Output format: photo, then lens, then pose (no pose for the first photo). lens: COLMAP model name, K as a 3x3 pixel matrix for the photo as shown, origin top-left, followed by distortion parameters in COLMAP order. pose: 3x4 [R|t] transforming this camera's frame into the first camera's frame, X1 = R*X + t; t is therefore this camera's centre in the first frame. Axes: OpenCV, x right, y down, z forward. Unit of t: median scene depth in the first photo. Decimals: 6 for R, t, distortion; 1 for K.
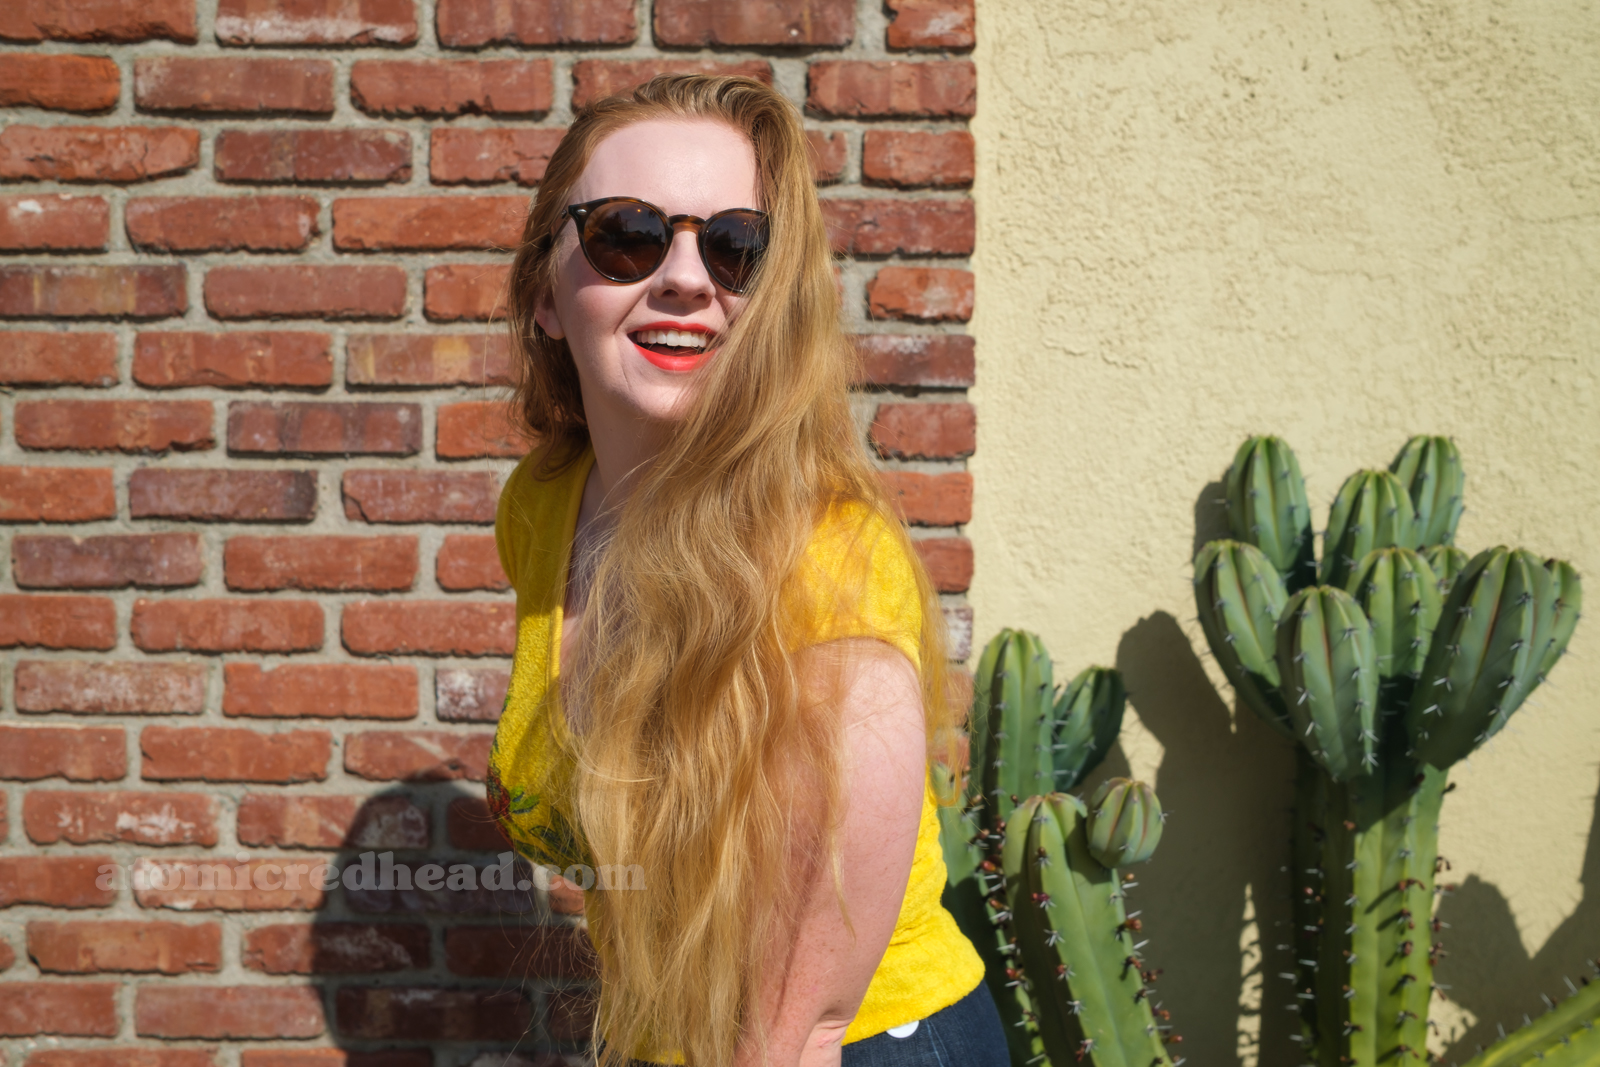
lens RADIAL K [[1634.6, 0, 800.0], [0, 1634.6, 533.5], [0, 0, 1]] dist [-0.063248, 0.159240]
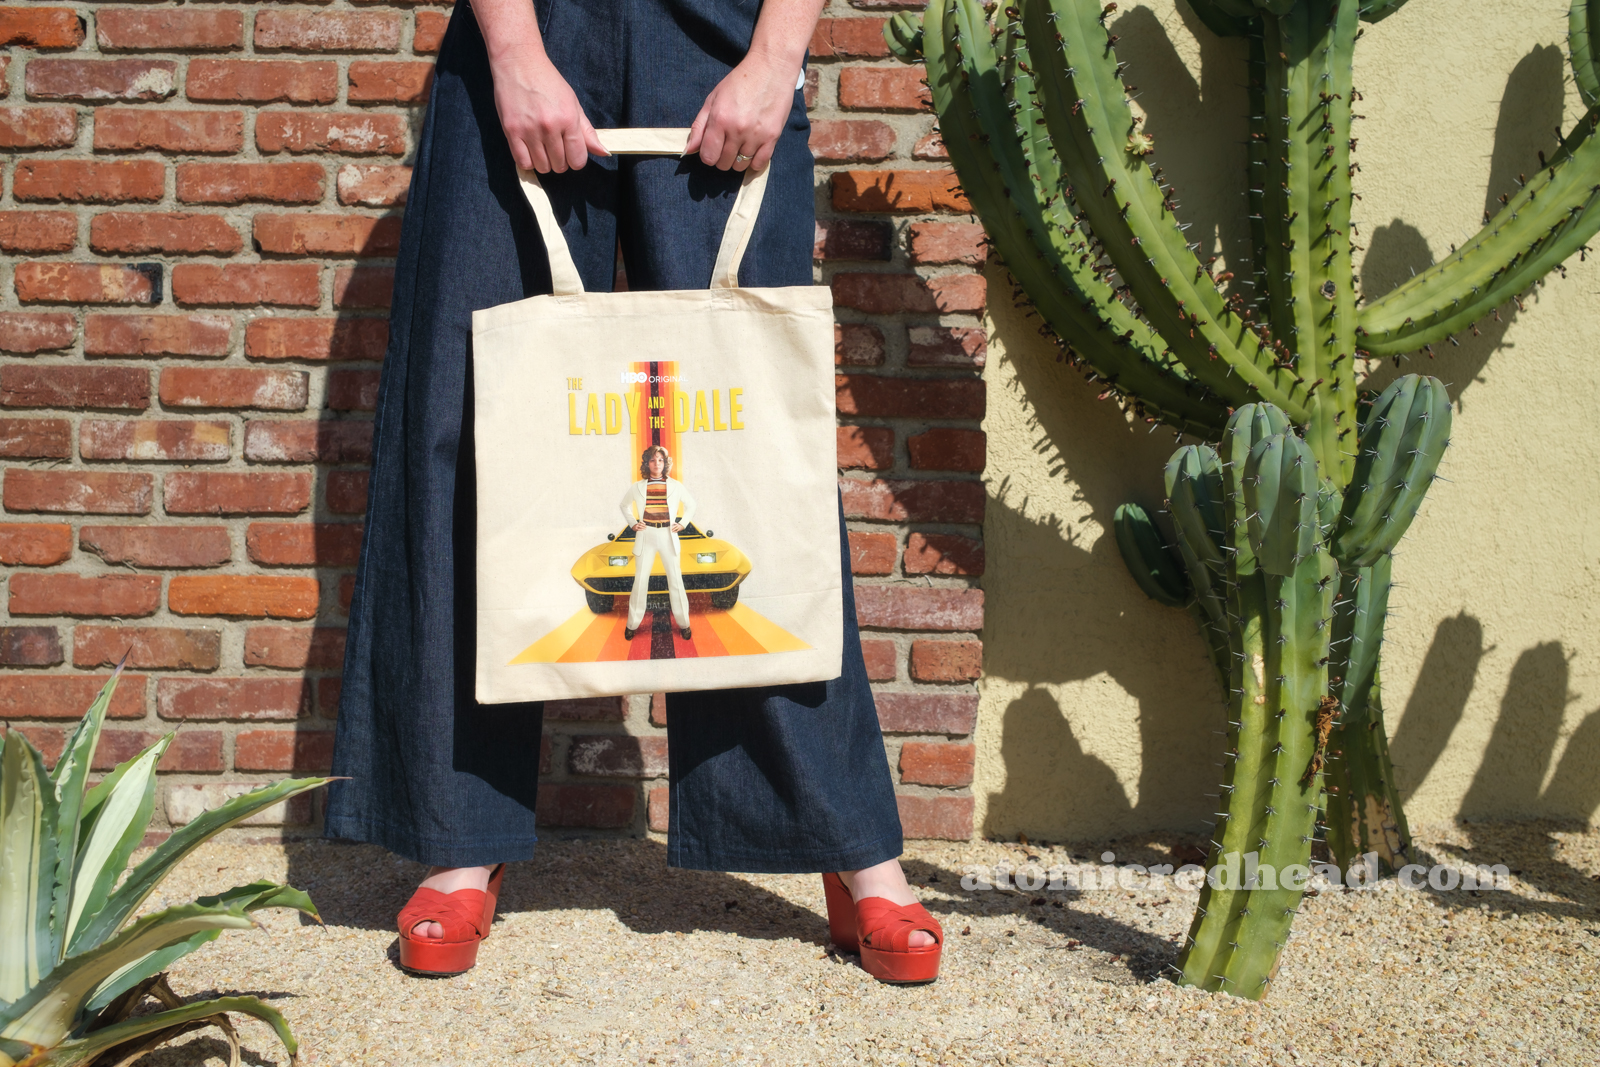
lens RADIAL K [[1634.6, 0, 800.0], [0, 1634.6, 533.5], [0, 0, 1]] dist [-0.063248, 0.159240]
pose [[0.999840, 0.006244, -0.016738, -0.023965], [-0.008074, 0.993716, -0.111635, 0.645007], [0.015935, 0.111752, 0.993608, -0.240281]]
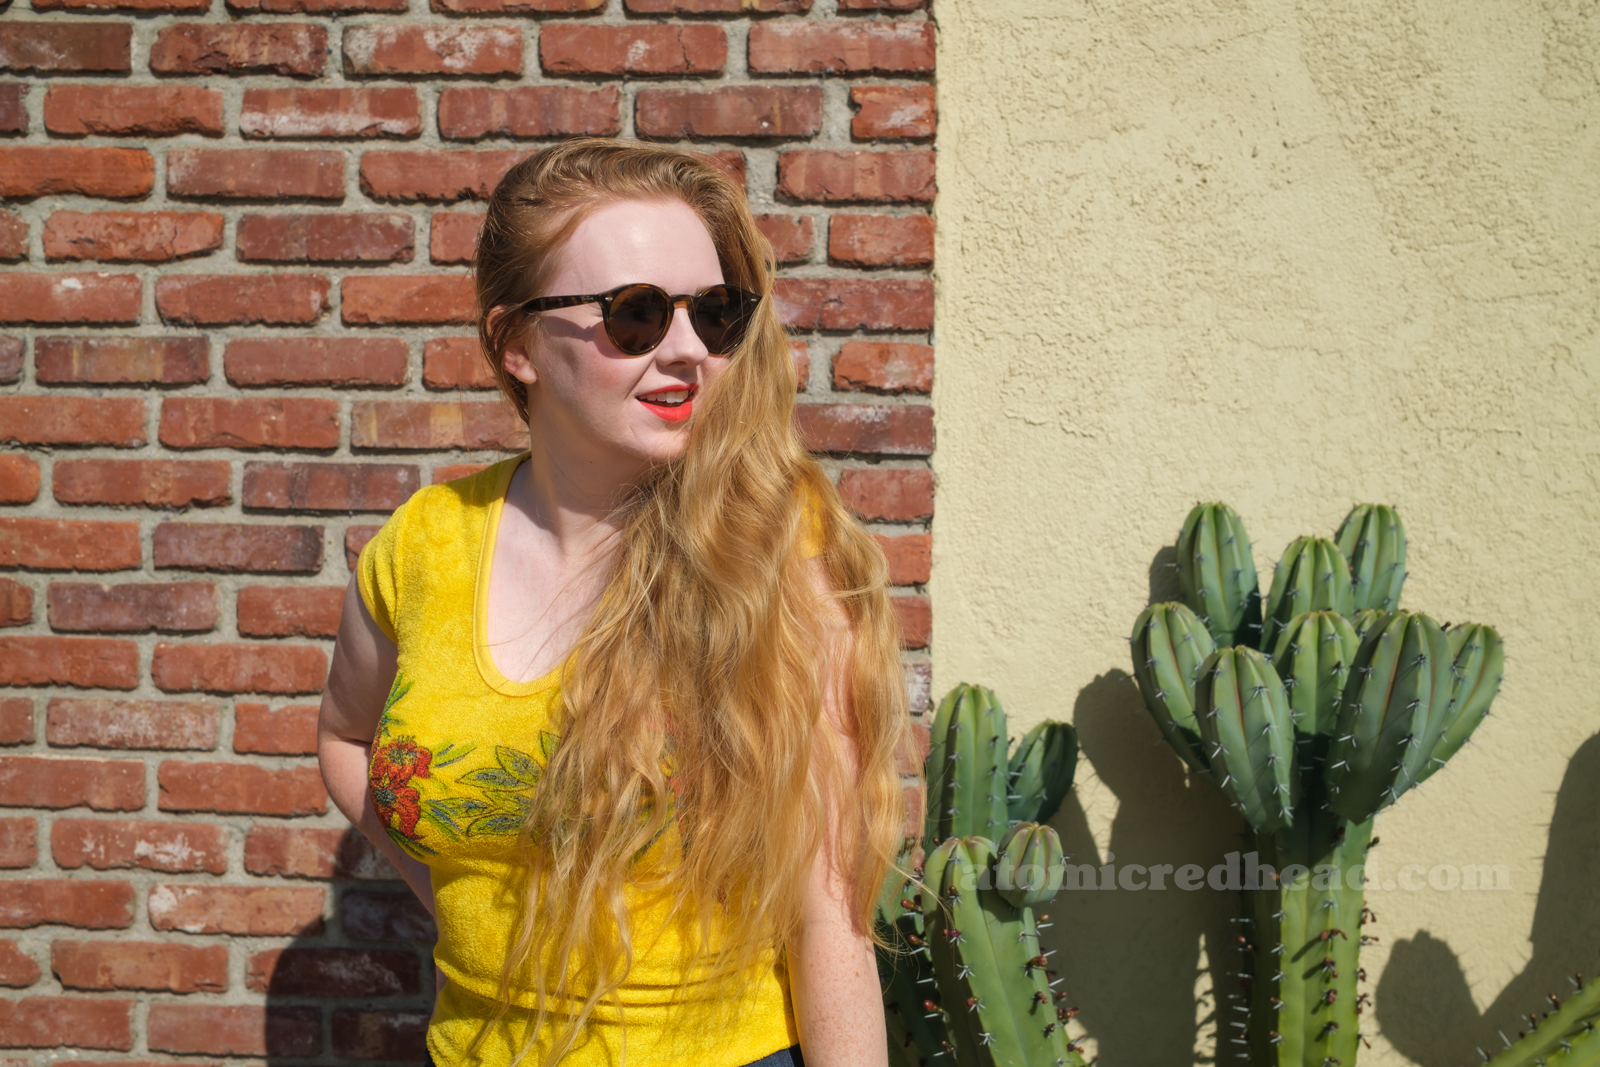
lens RADIAL K [[1634.6, 0, 800.0], [0, 1634.6, 533.5], [0, 0, 1]] dist [-0.063248, 0.159240]
pose [[0.998347, 0.011028, -0.056412, 0.081443], [-0.013103, 0.999246, -0.036535, 0.001419], [0.055967, 0.037213, 0.997739, -0.062473]]
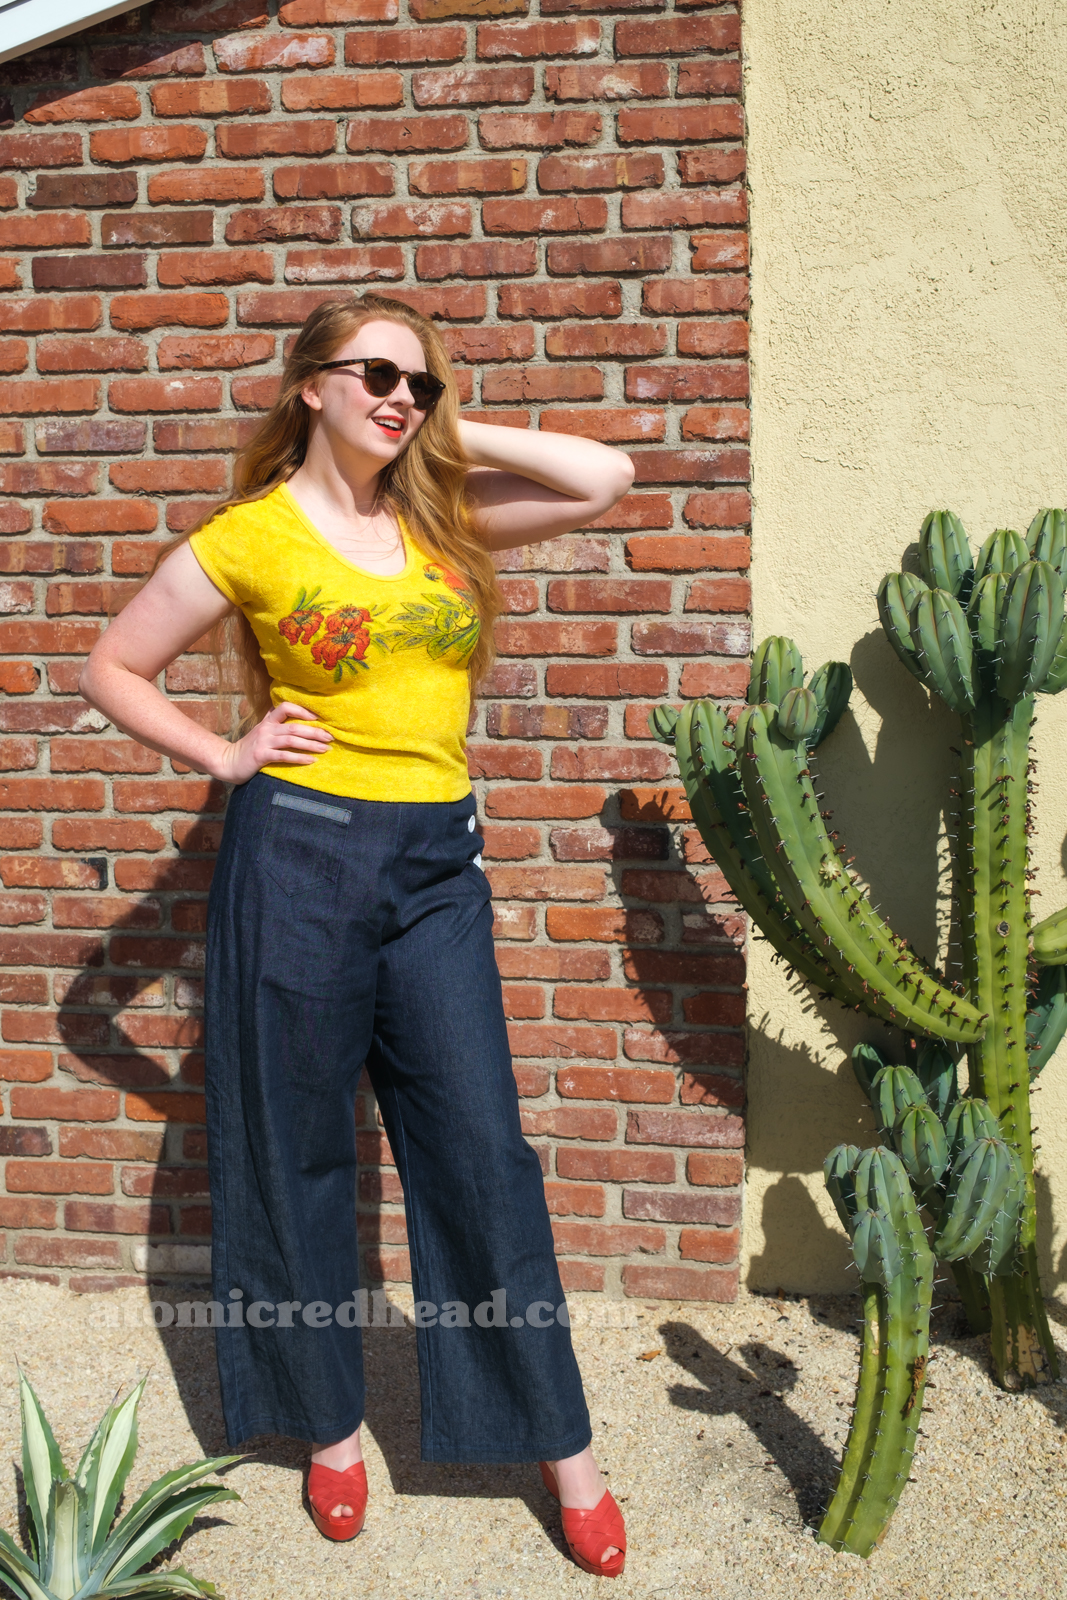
lens RADIAL K [[1760.4, 0, 536.2], [0, 1760.4, 746.5], [0, 0, 1]] dist [-0.061307, 0.153847]
pose [[0.990154, 0.000337, -0.139980, 0.141158], [0.001827, 0.999881, 0.015327, 0.141050], [0.139969, -0.015432, 0.990036, -0.725428]]
